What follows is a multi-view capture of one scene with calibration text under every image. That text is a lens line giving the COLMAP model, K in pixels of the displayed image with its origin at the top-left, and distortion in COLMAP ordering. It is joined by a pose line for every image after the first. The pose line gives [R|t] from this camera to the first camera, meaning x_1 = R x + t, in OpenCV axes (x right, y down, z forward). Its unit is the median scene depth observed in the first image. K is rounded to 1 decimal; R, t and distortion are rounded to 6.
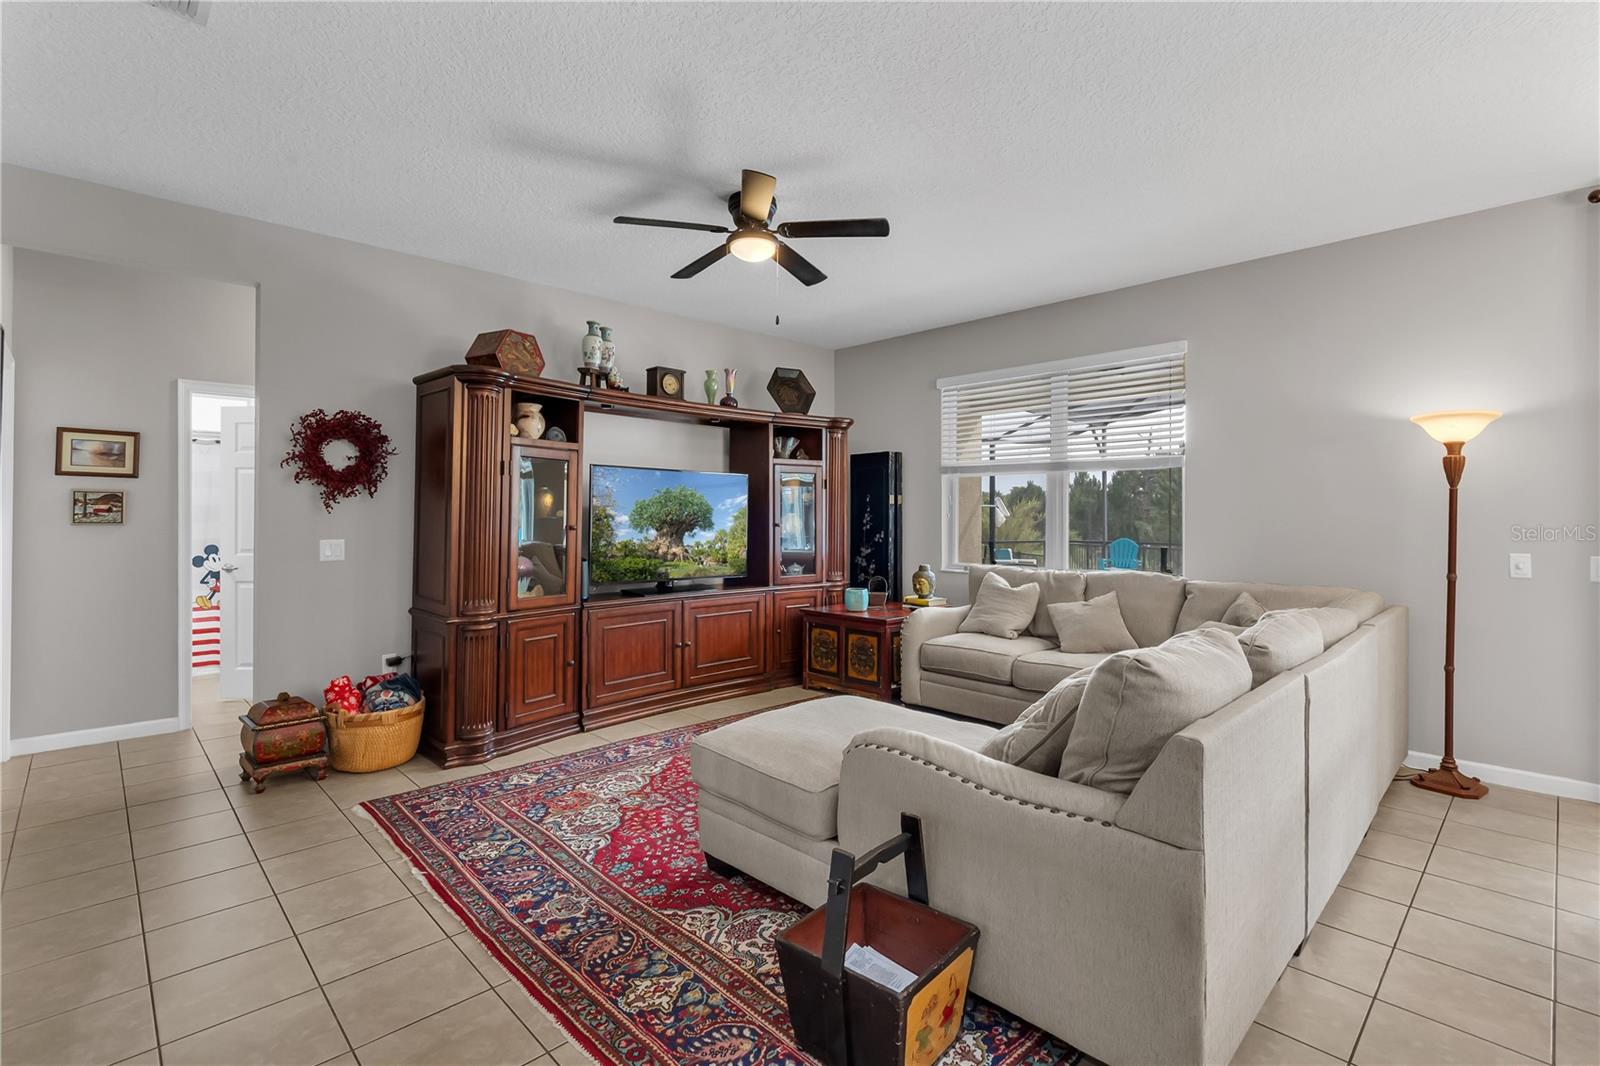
lens RADIAL K [[733.9, 0, 796.2], [0, 733.9, 502.5], [0, 0, 1]] dist [-0.001828, -0.000061]
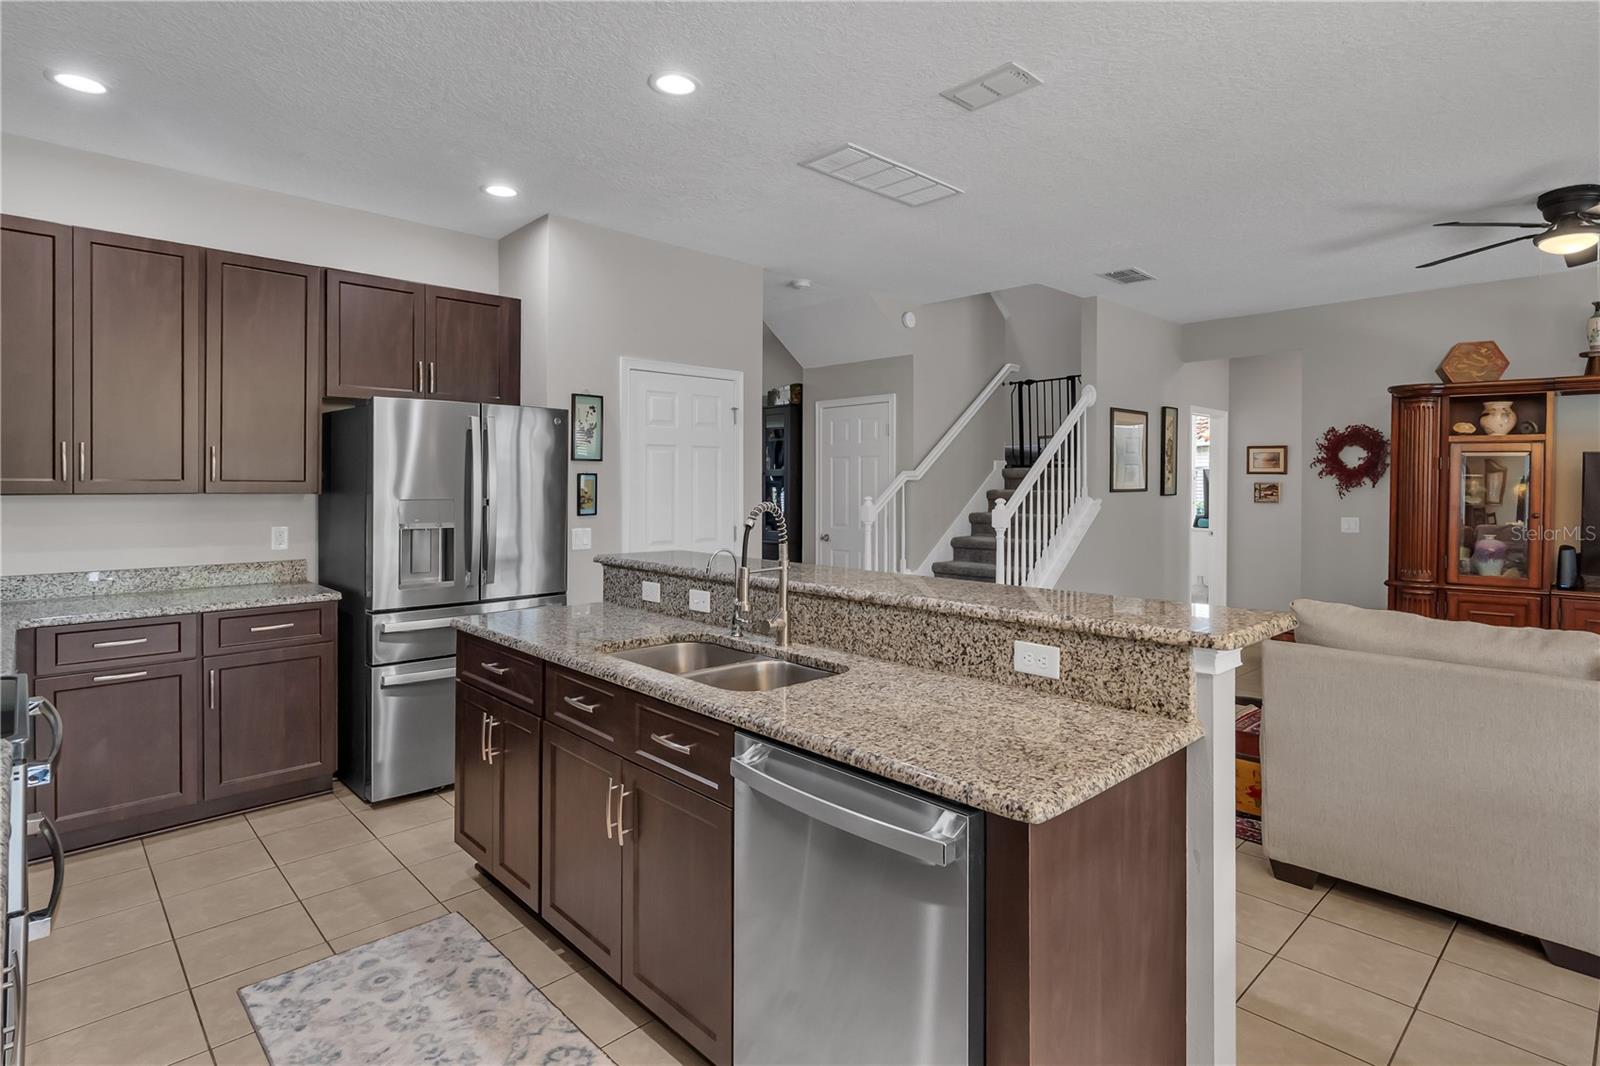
lens RADIAL K [[802.7, 0, 825.8], [0, 802.7, 480.4], [0, 0, 1]] dist [0.044841, 0.000352]
pose [[0.017521, -0.007762, -0.999816, 0.803746], [0.012856, 0.999889, -0.007537, -0.018741], [0.999764, -0.012722, 0.017619, -0.029905]]
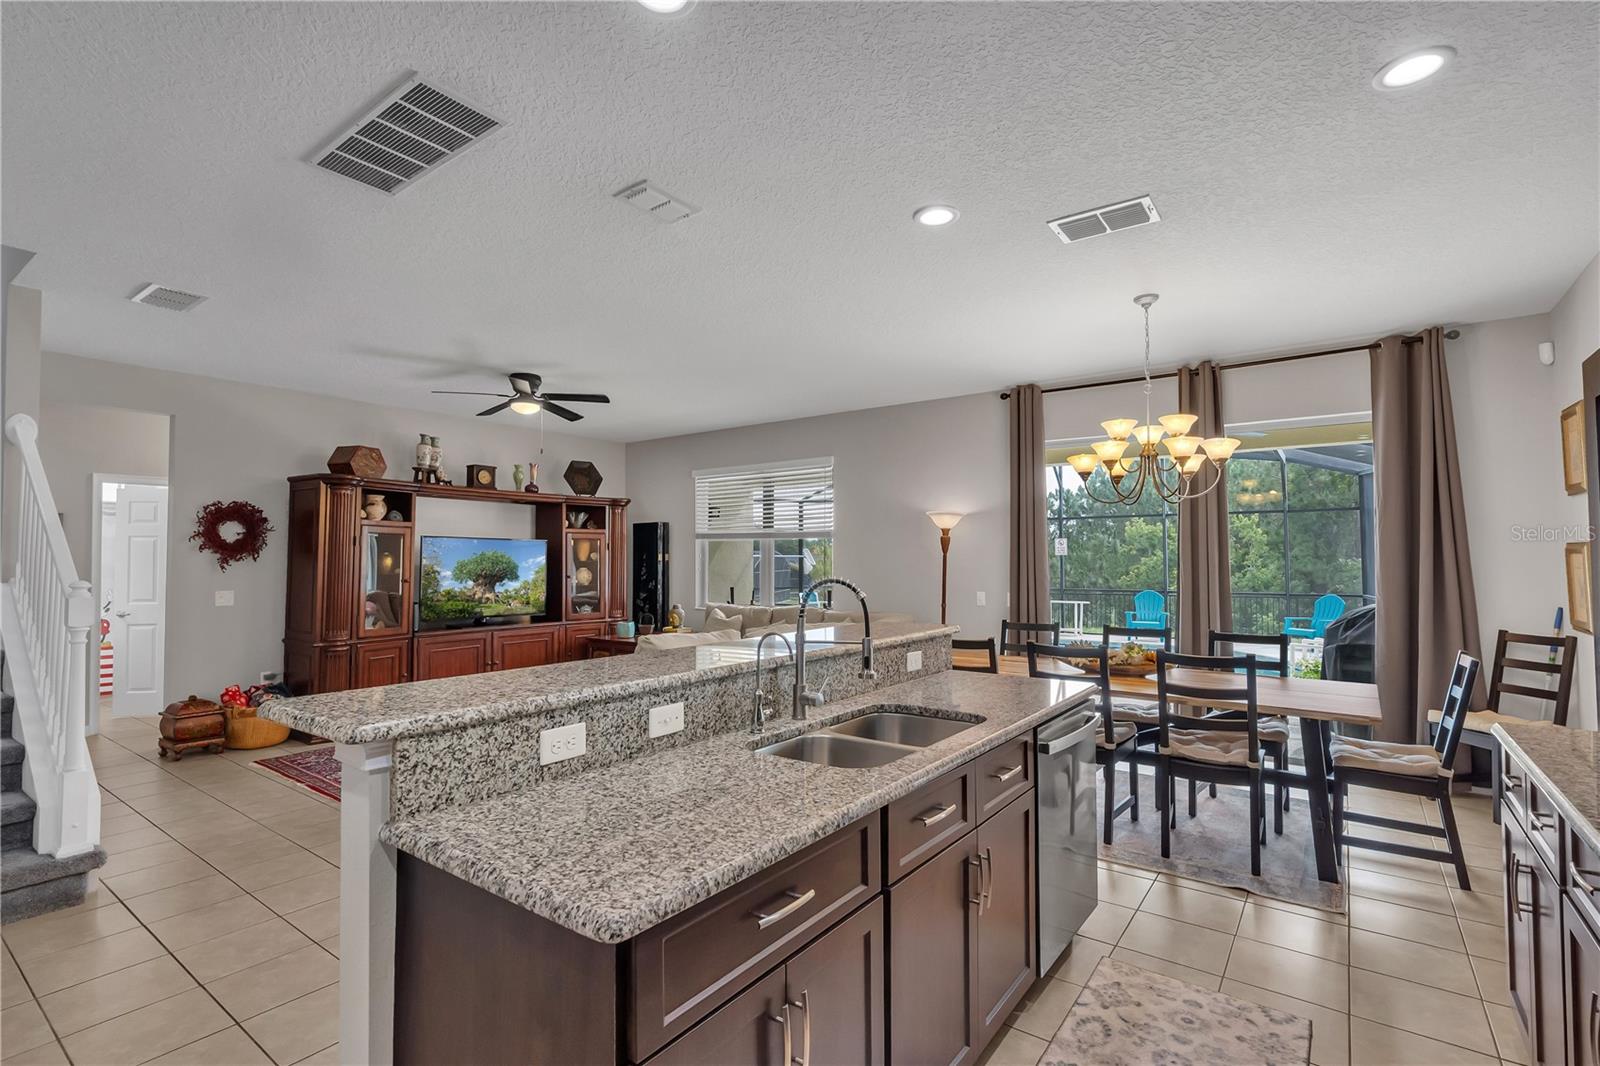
lens RADIAL K [[743.6, 0, 800.0], [0, 743.6, 533.0], [0, 0, 1]] dist [-0.000787, -0.000101]
pose [[0.986056, 0.002138, 0.166401, 0.201722], [0.000871, 0.999837, -0.018006, -0.030797], [-0.166413, 0.017900, 0.985894, -0.537421]]
